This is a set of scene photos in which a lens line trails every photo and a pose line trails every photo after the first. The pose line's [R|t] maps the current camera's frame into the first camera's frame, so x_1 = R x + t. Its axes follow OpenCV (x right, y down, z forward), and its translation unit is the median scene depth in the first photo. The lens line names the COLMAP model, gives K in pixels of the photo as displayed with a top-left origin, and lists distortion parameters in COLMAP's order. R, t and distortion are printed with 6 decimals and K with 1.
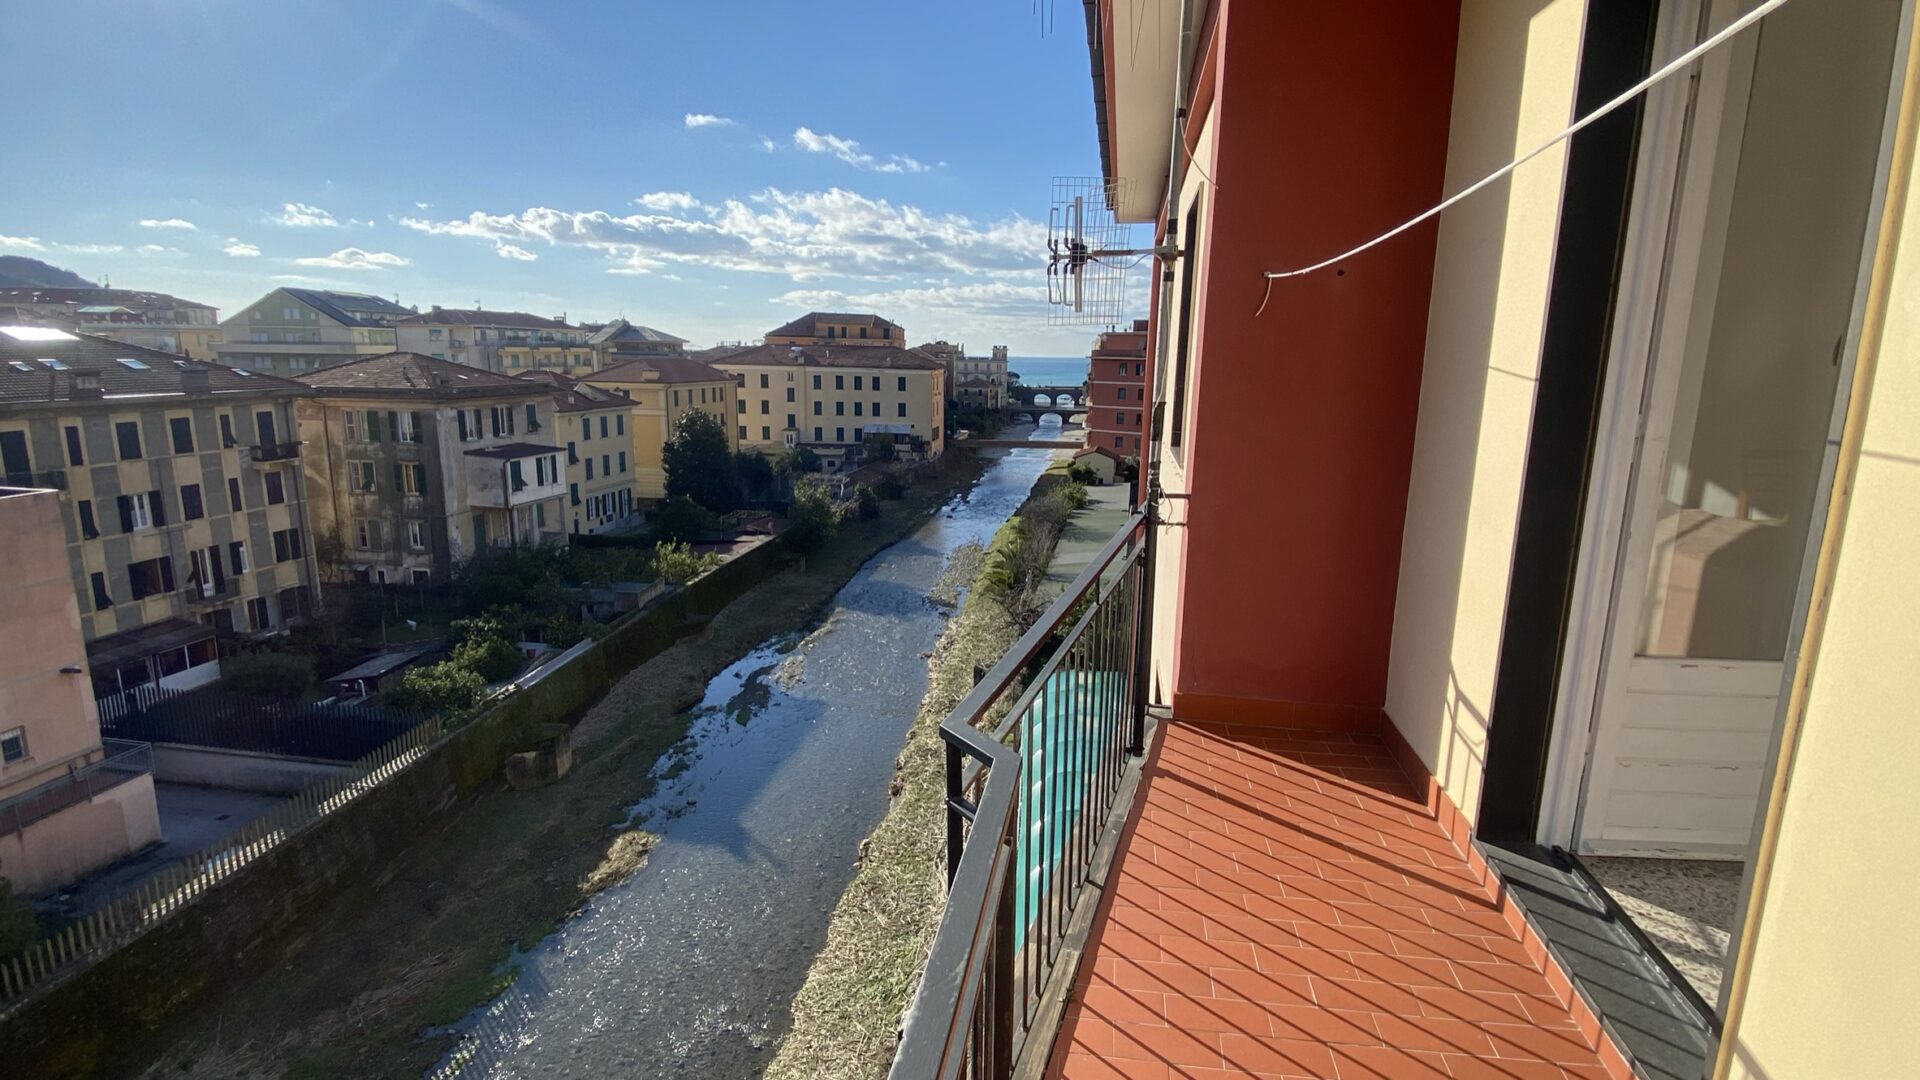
lens RADIAL K [[928.7, 0, 954.1], [0, 928.7, 543.6], [0, 0, 1]] dist [0.082178, -0.069413]
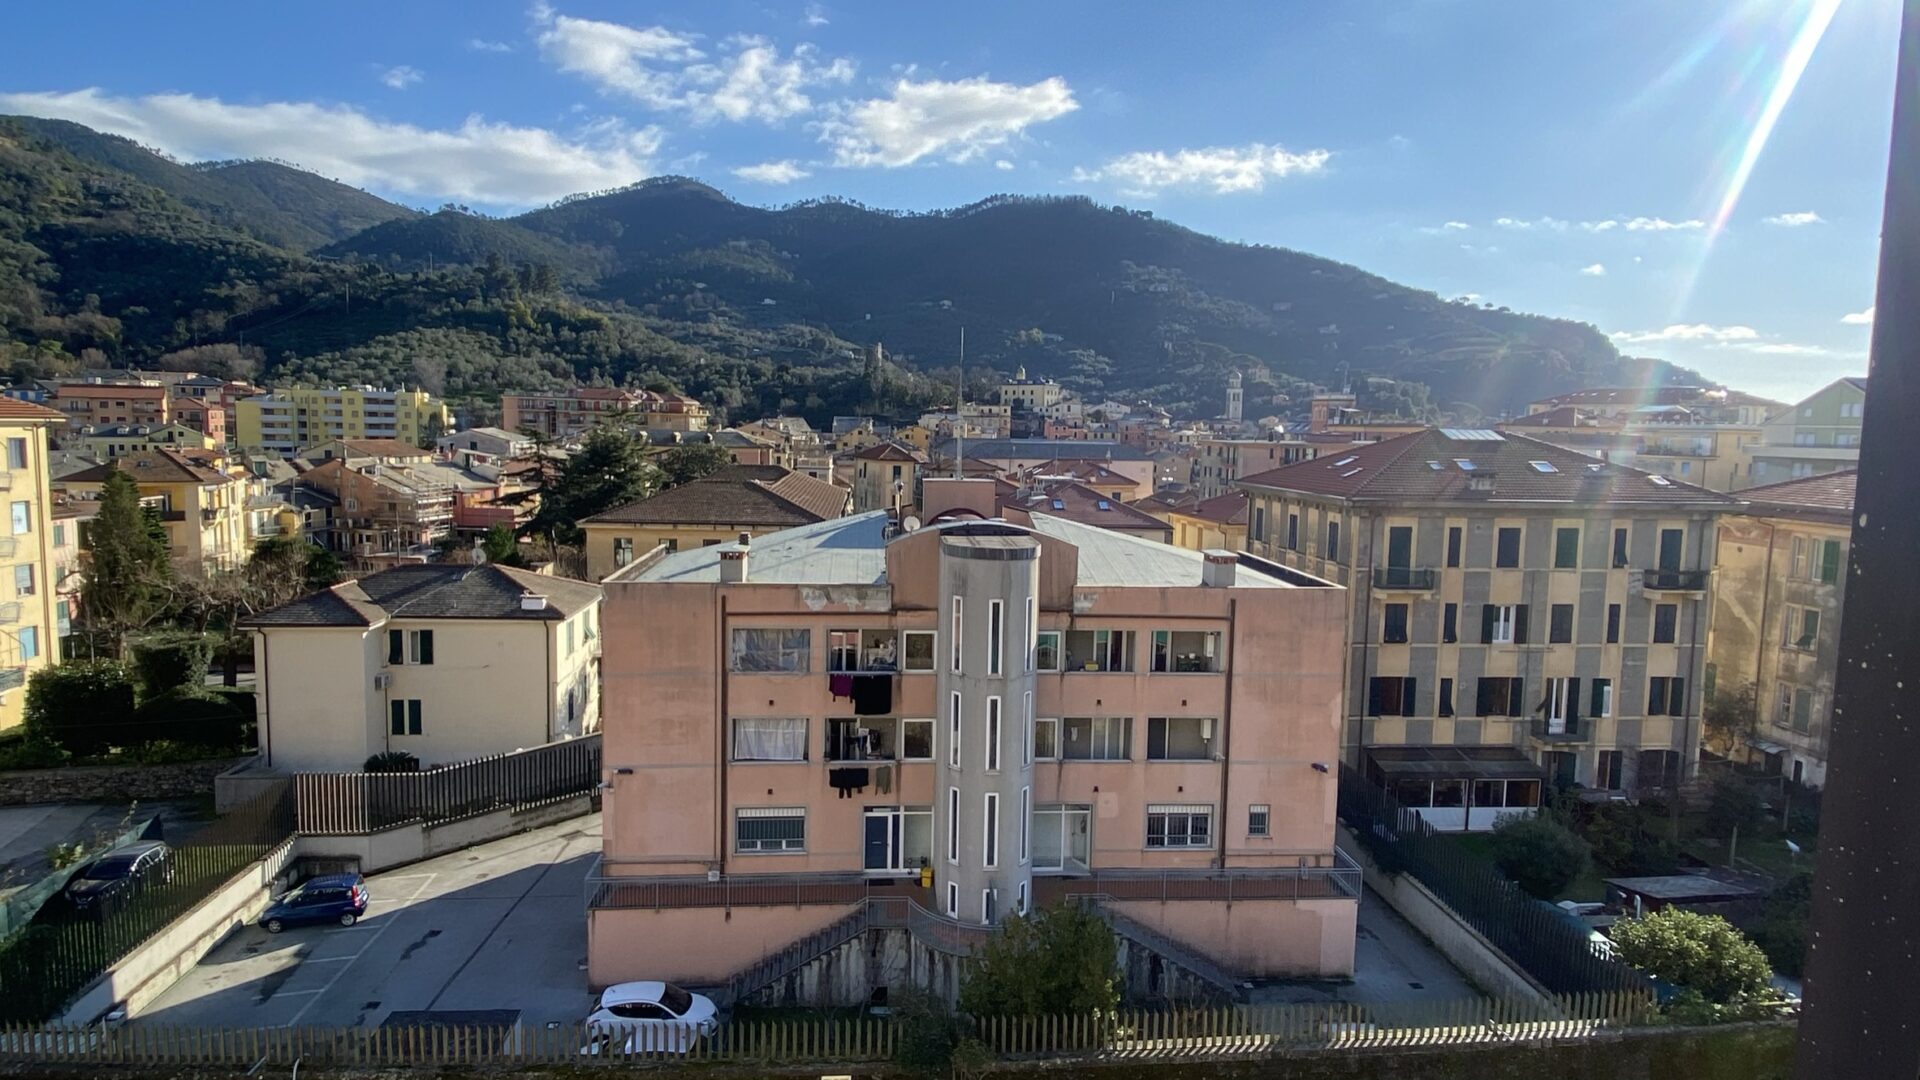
lens RADIAL K [[1115.7, 0, 960.0], [0, 1115.7, 540.0], [0, 0, 1]] dist [0.039098, -0.035184]
pose [[0.243172, 0.090643, -0.965739, 0.046955], [-0.209554, 0.977022, 0.038937, -0.035172], [0.947077, 0.192906, 0.256579, 0.157615]]
